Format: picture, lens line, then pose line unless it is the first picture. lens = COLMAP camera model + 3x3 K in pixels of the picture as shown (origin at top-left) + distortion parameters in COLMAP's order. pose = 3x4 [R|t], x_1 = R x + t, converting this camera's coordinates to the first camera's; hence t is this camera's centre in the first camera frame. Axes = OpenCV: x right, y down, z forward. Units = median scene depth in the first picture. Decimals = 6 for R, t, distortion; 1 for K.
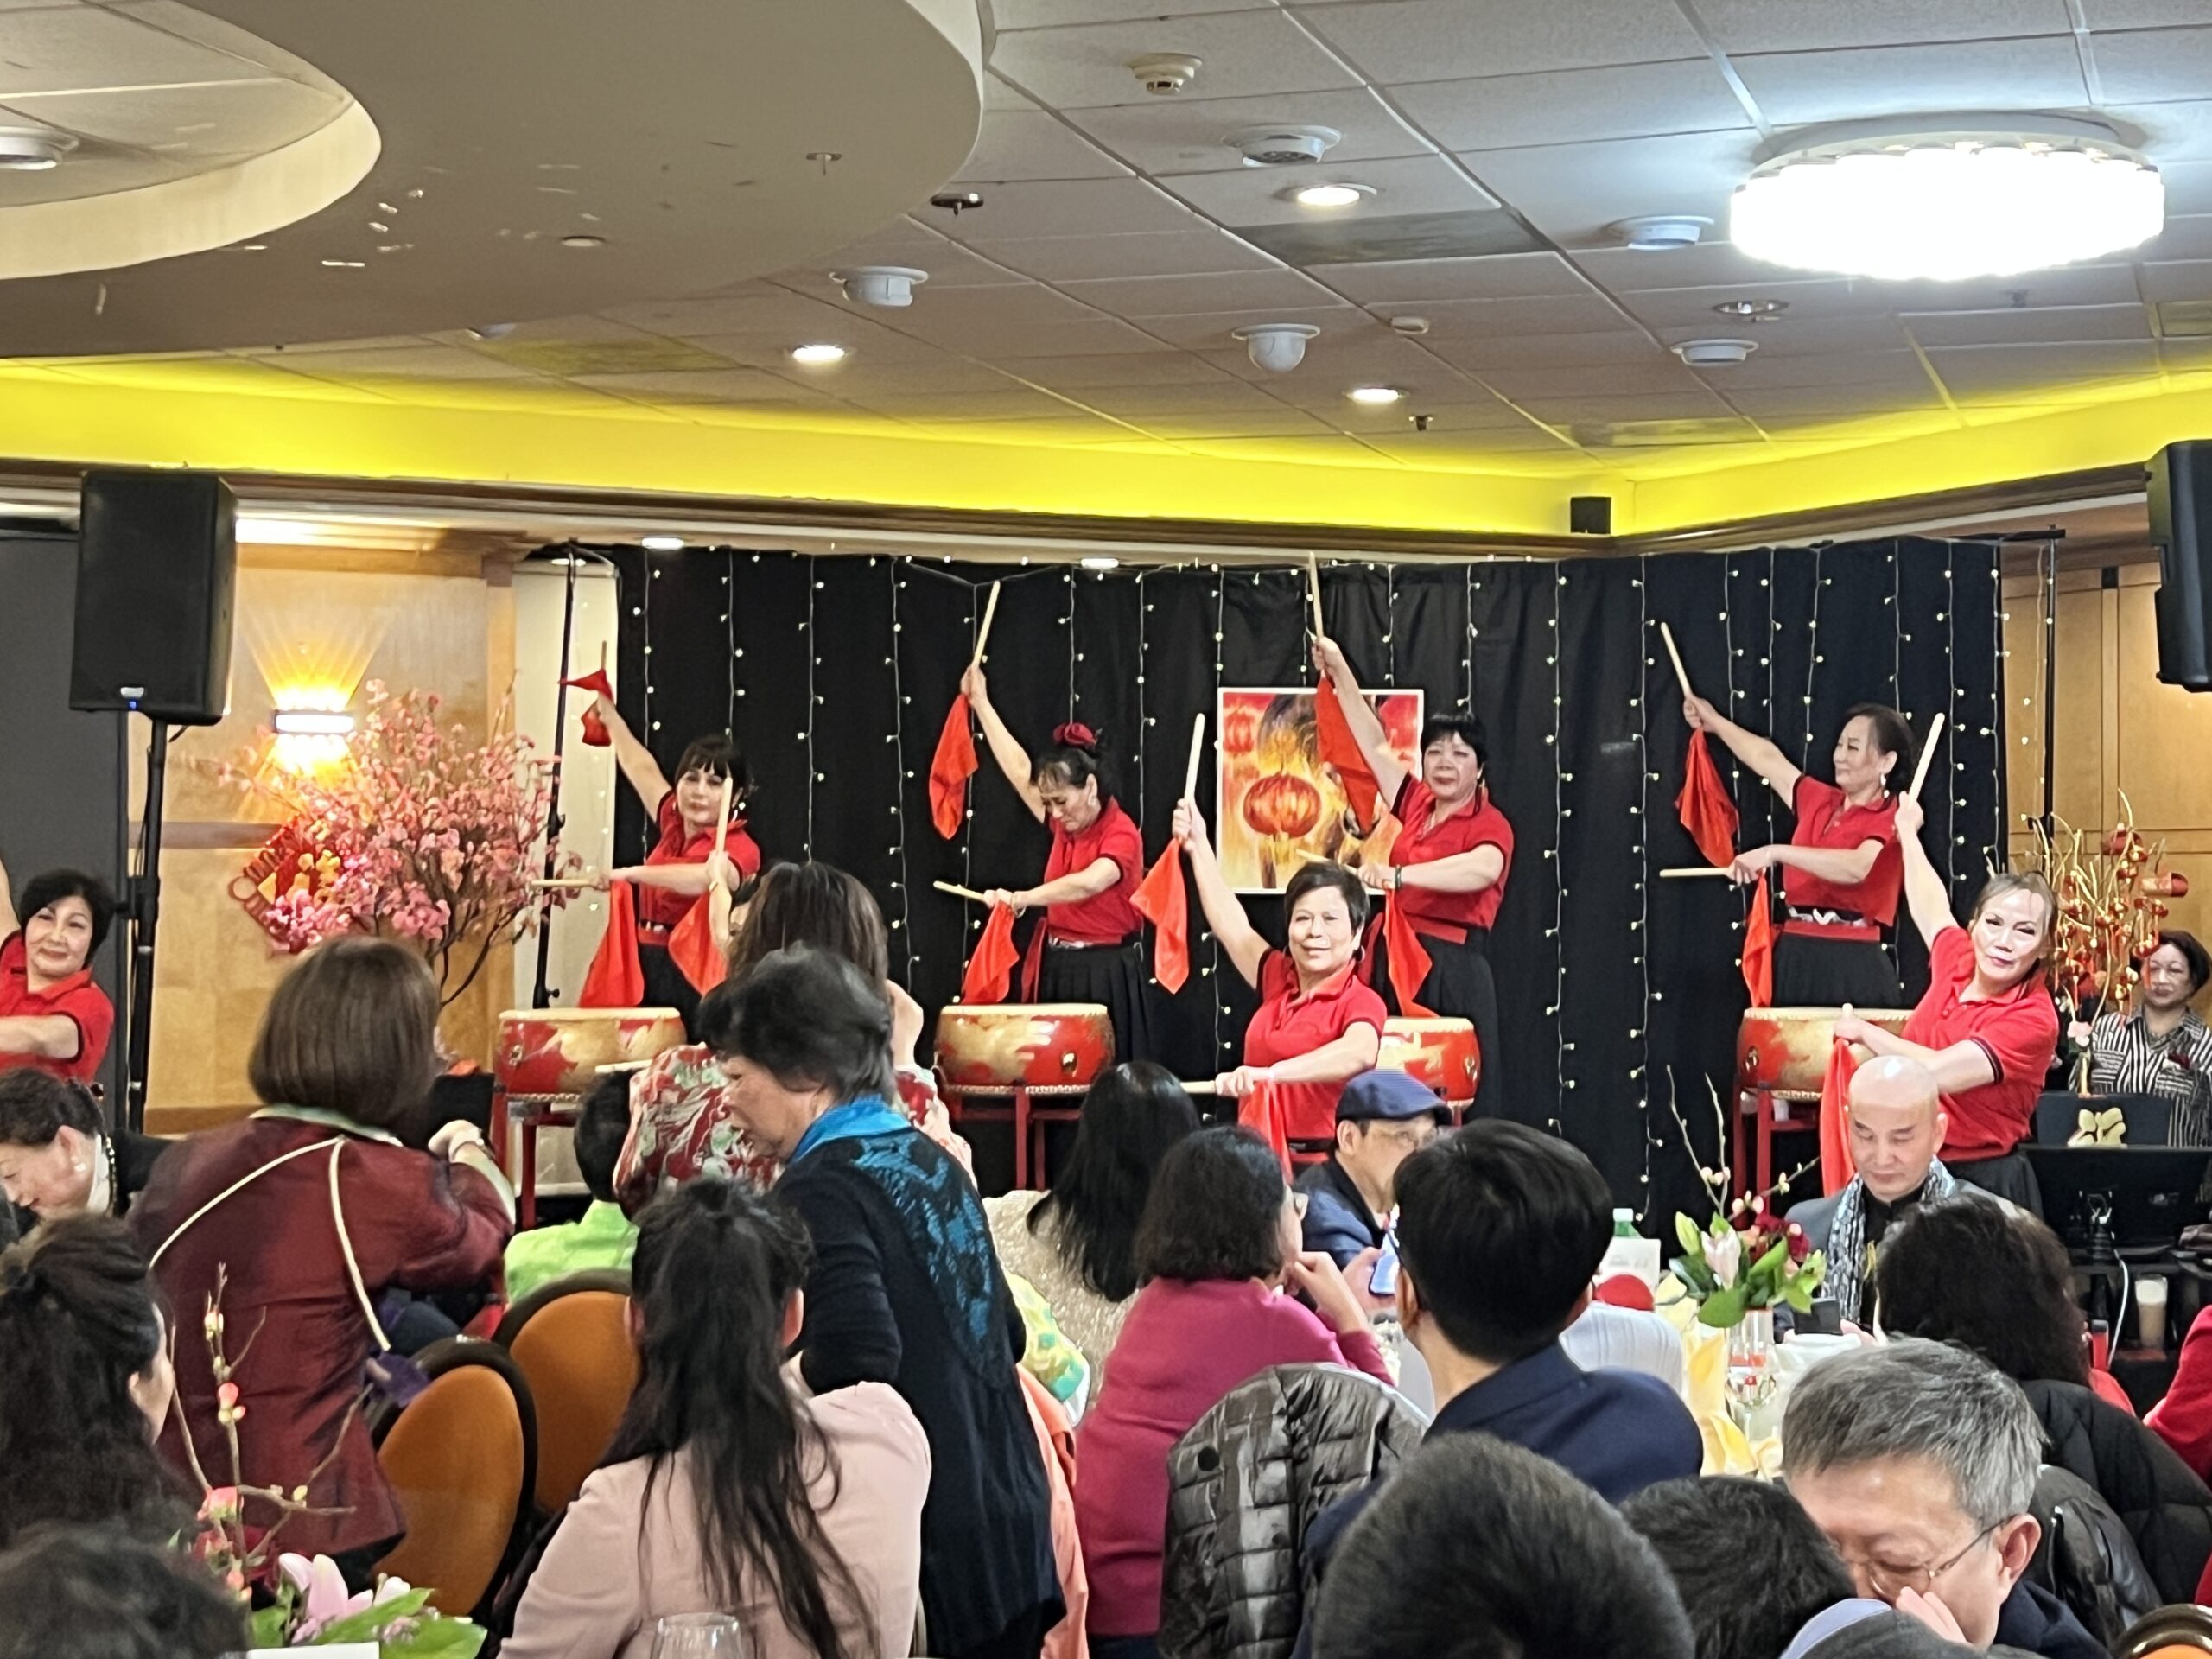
lens RADIAL K [[3910.8, 0, 1106.0], [0, 3910.8, 829.5], [0, 0, 1]] dist [0.296491, -1.187240]
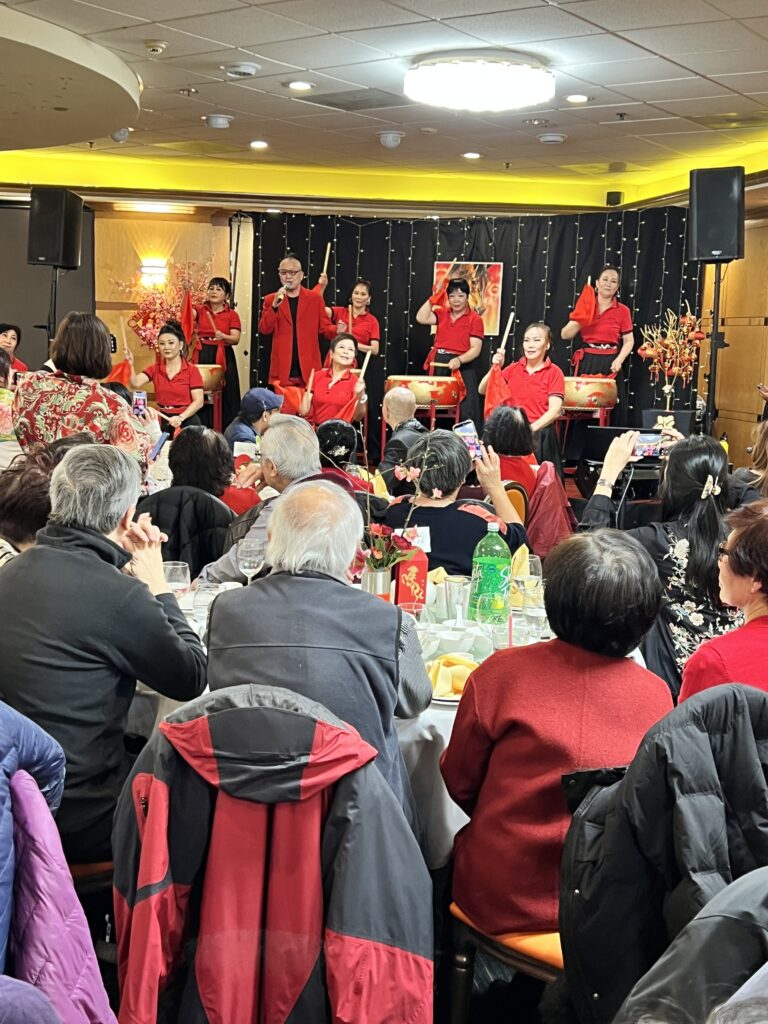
lens RADIAL K [[1366.6, 0, 384.0], [0, 1366.6, 512.0], [0, 0, 1]] dist [0.151341, -0.038748]
pose [[0.947686, 0.064905, -0.312534, 0.323328], [-0.020050, 0.989280, 0.144651, 0.000817], [0.318572, -0.130817, 0.938828, 0.009944]]
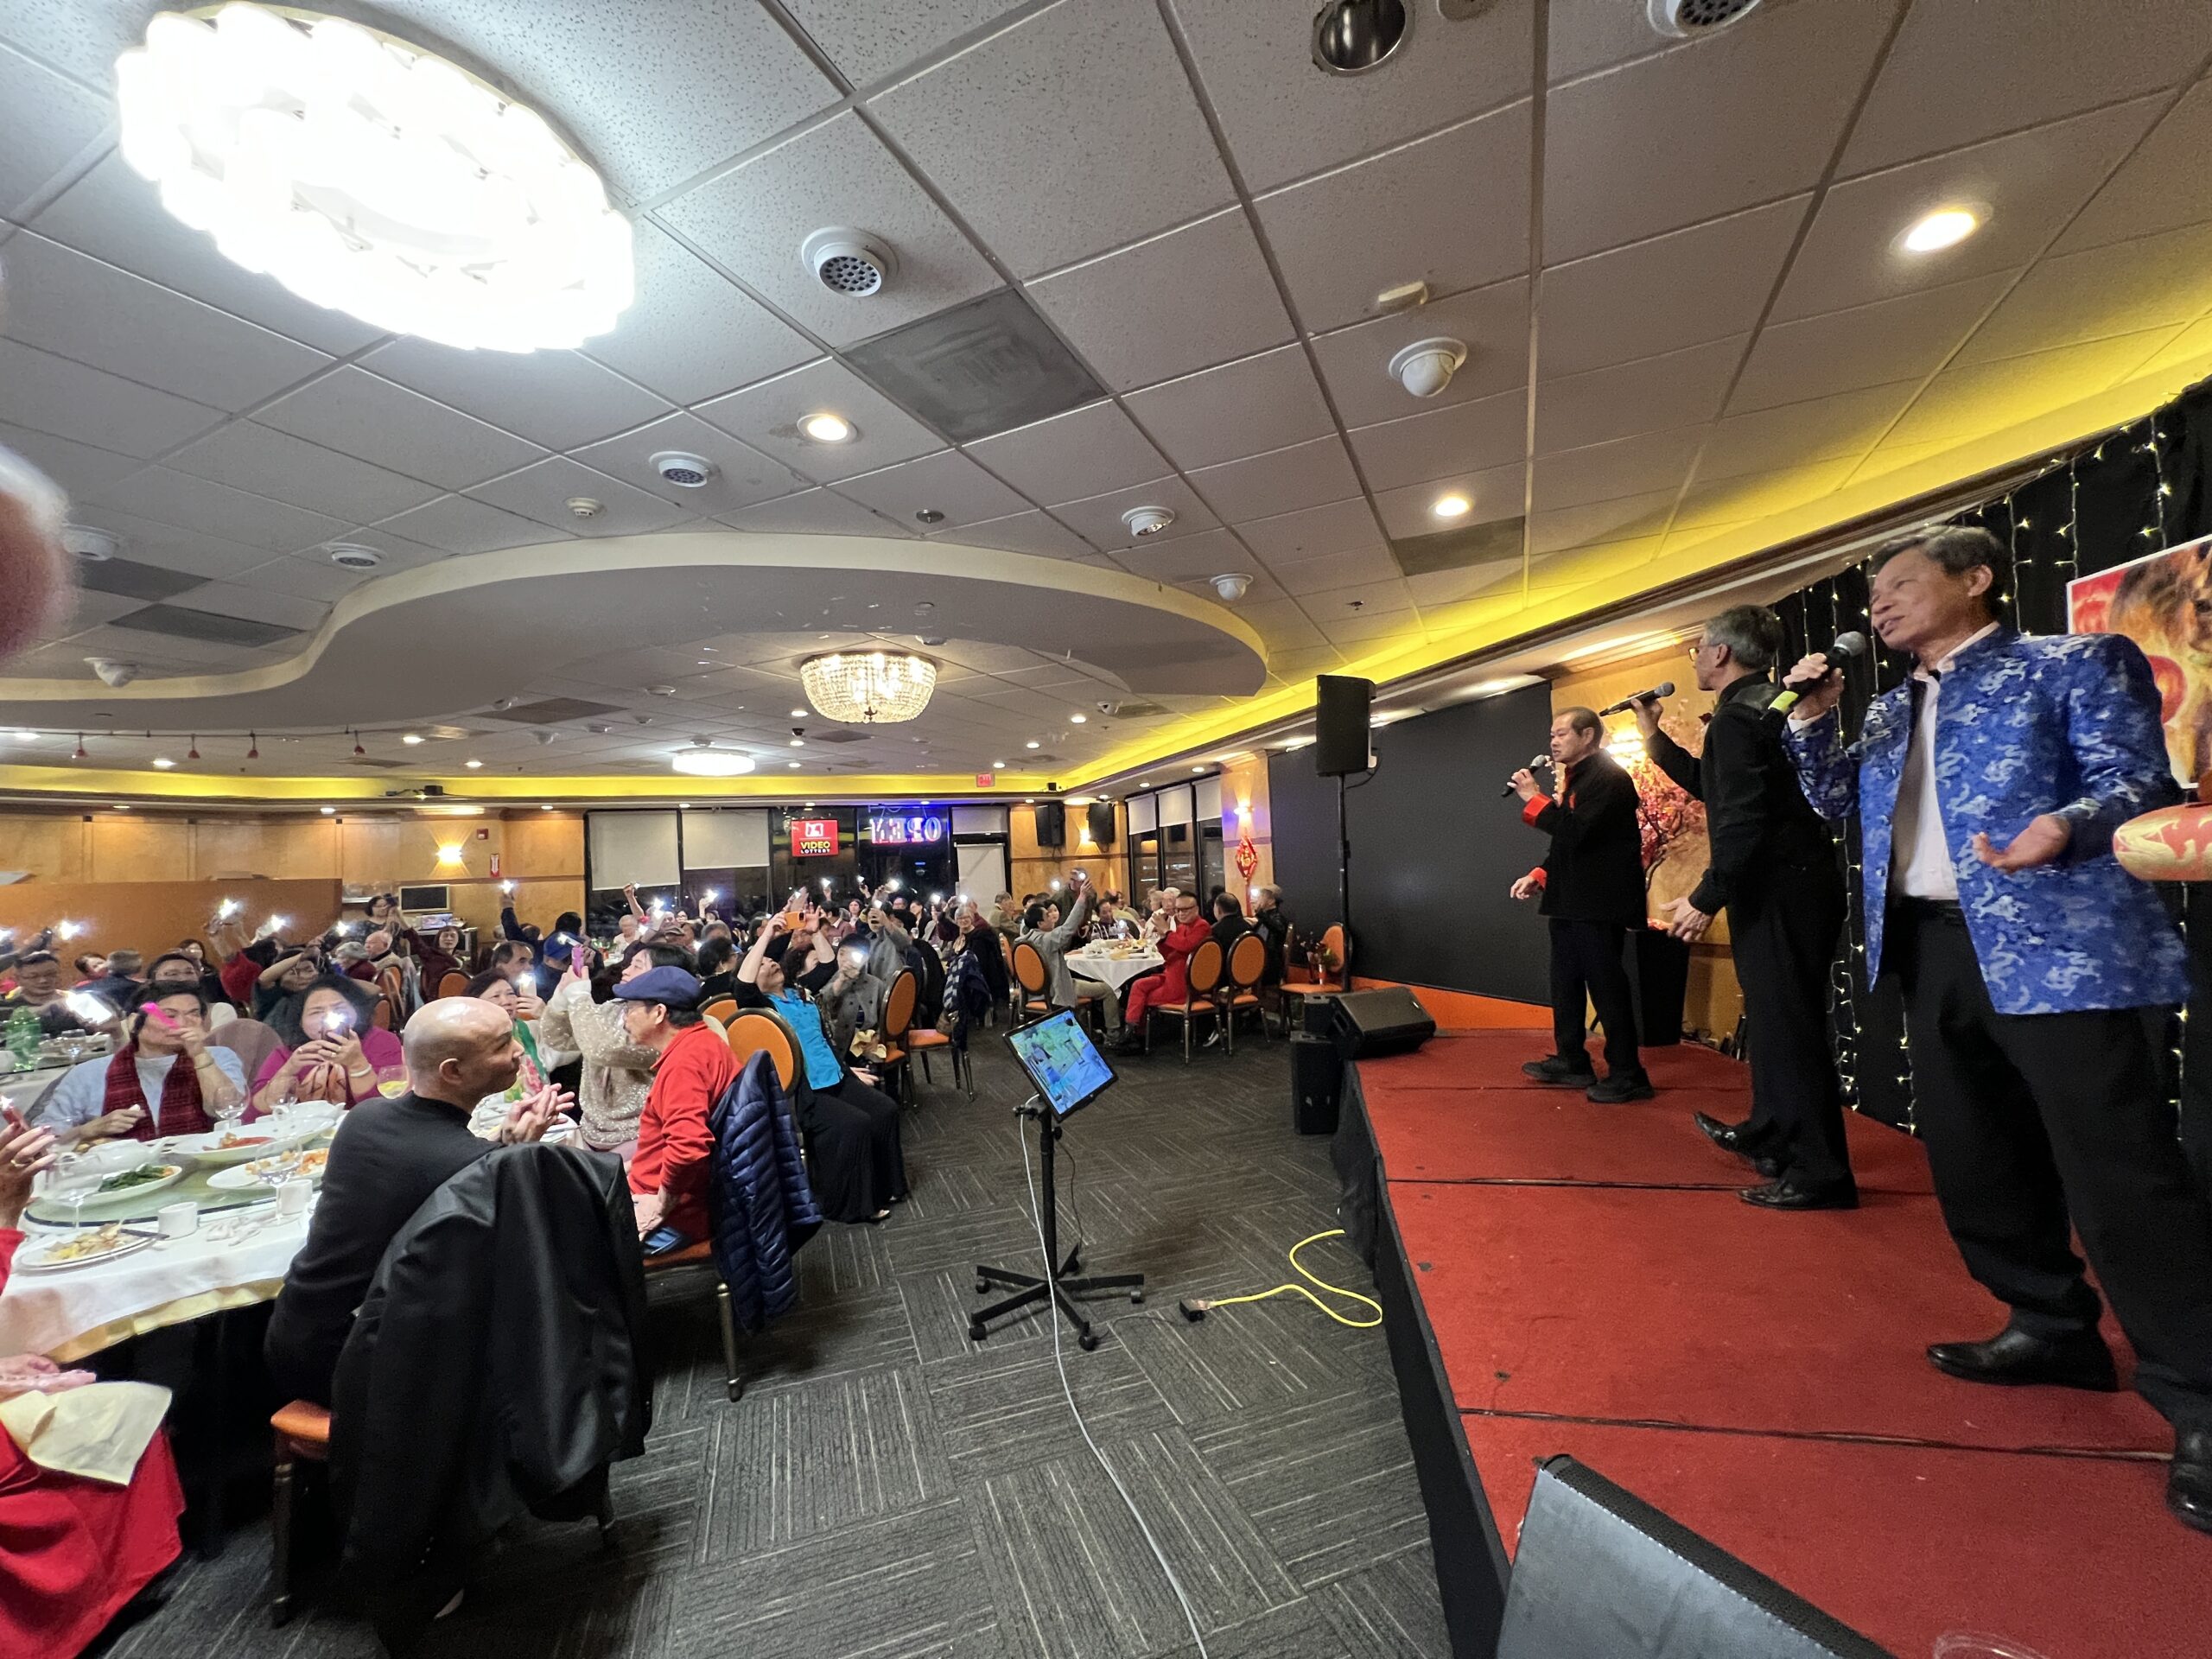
lens RADIAL K [[891.8, 0, 1106.0], [0, 891.8, 829.5], [0, 0, 1]] dist [0.000945, 0.000050]
pose [[-0.160370, -0.043204, -0.986111, 0.279315], [0.072210, 0.995851, -0.055374, 0.019088], [0.984412, -0.080088, -0.156585, 0.799519]]
